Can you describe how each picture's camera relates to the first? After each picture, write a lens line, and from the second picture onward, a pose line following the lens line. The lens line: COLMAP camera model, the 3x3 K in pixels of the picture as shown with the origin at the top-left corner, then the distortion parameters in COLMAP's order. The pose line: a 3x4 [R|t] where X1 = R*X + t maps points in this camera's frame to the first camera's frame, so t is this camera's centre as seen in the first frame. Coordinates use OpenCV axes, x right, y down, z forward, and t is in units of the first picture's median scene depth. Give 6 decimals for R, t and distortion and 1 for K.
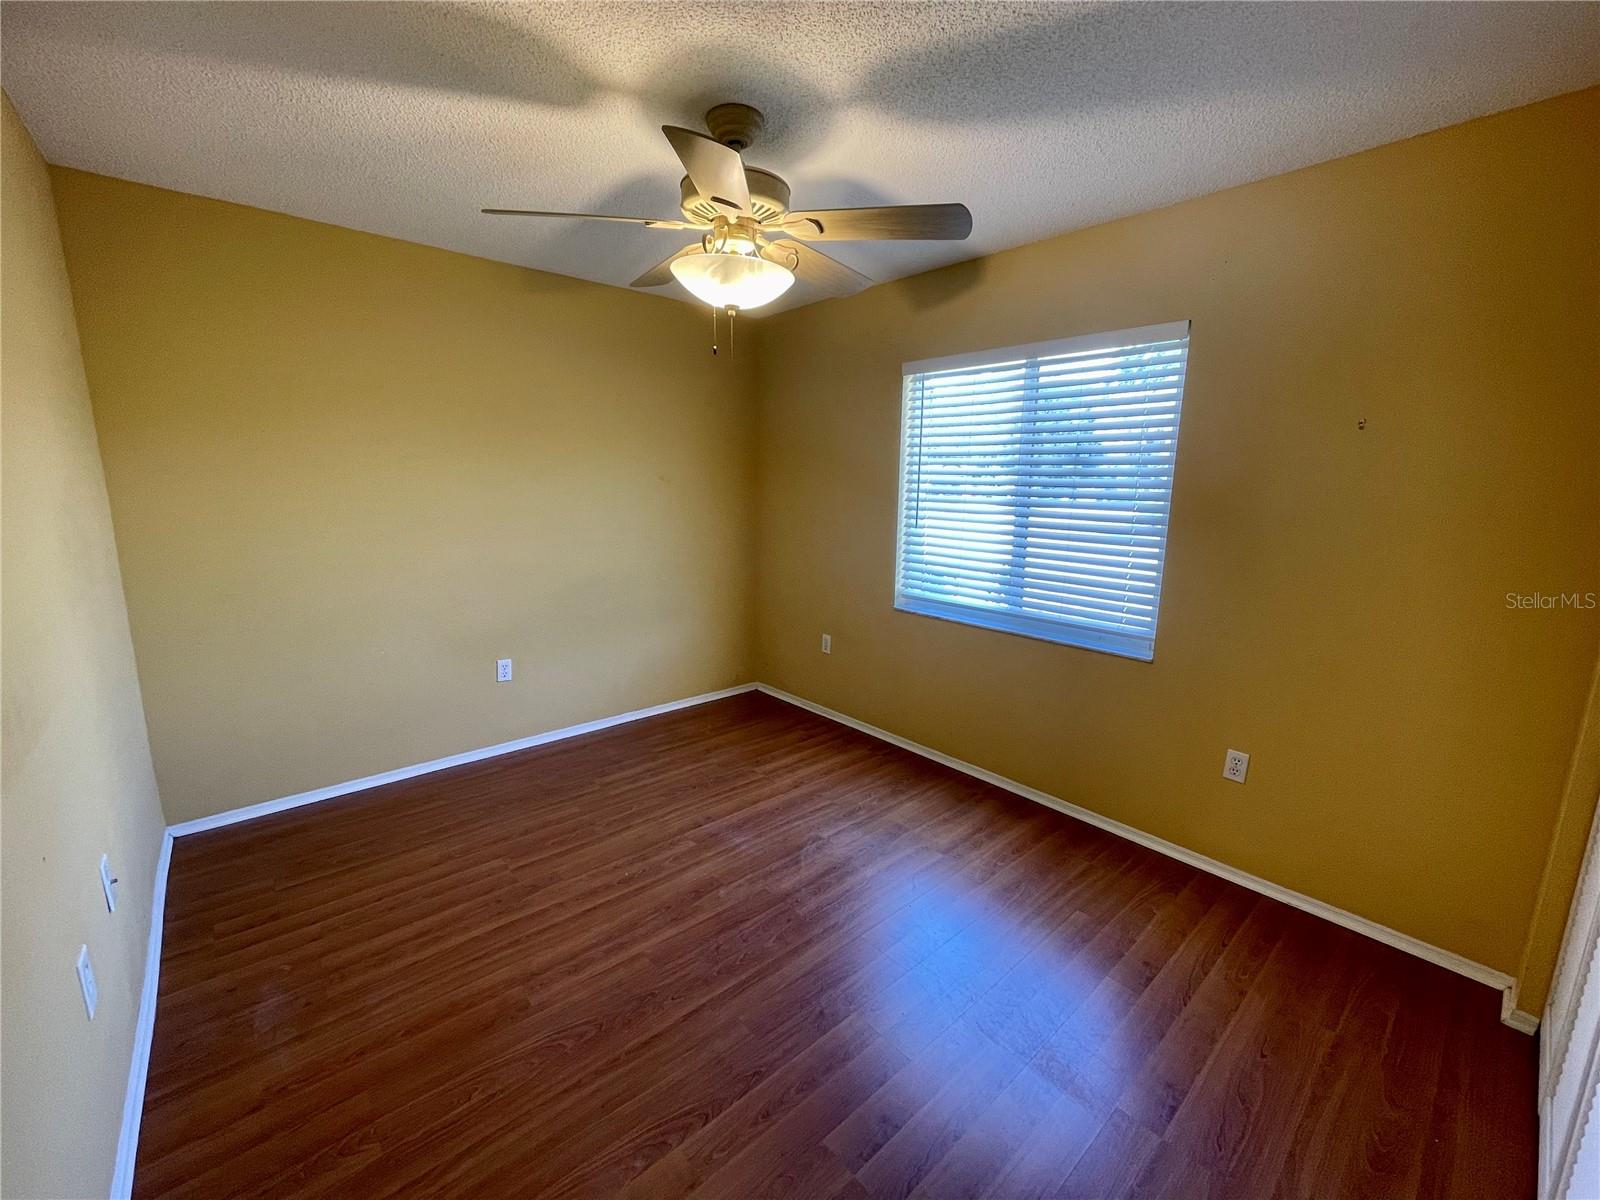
lens RADIAL K [[651.7, 0, 800.3], [0, 651.7, 599.0], [0, 0, 1]] dist [0.004702, 0.000078]
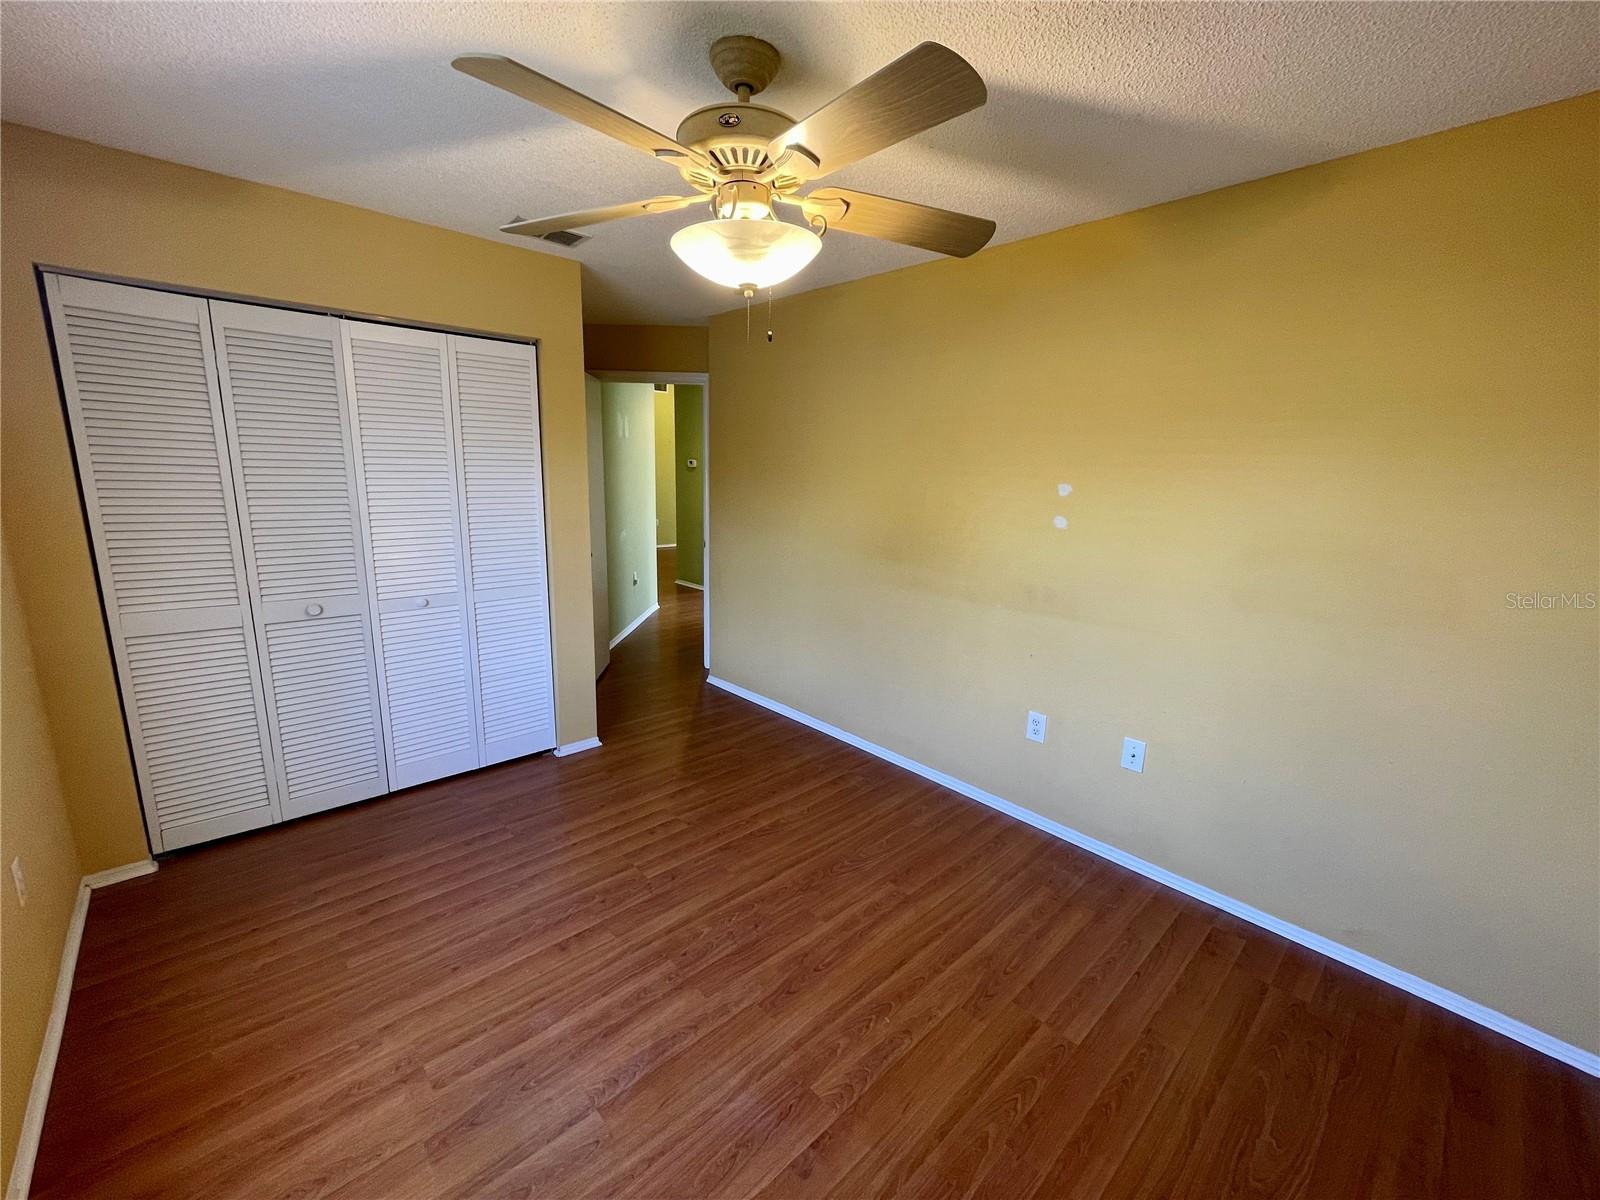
lens RADIAL K [[651.7, 0, 805.1], [0, 651.7, 600.3], [0, 0, 1]] dist [0.004702, 0.000078]
pose [[-0.998593, -0.032543, -0.041877, -0.130382], [-0.046197, 0.921579, 0.385433, -0.339889], [0.026049, 0.386825, -0.921785, 1.609598]]
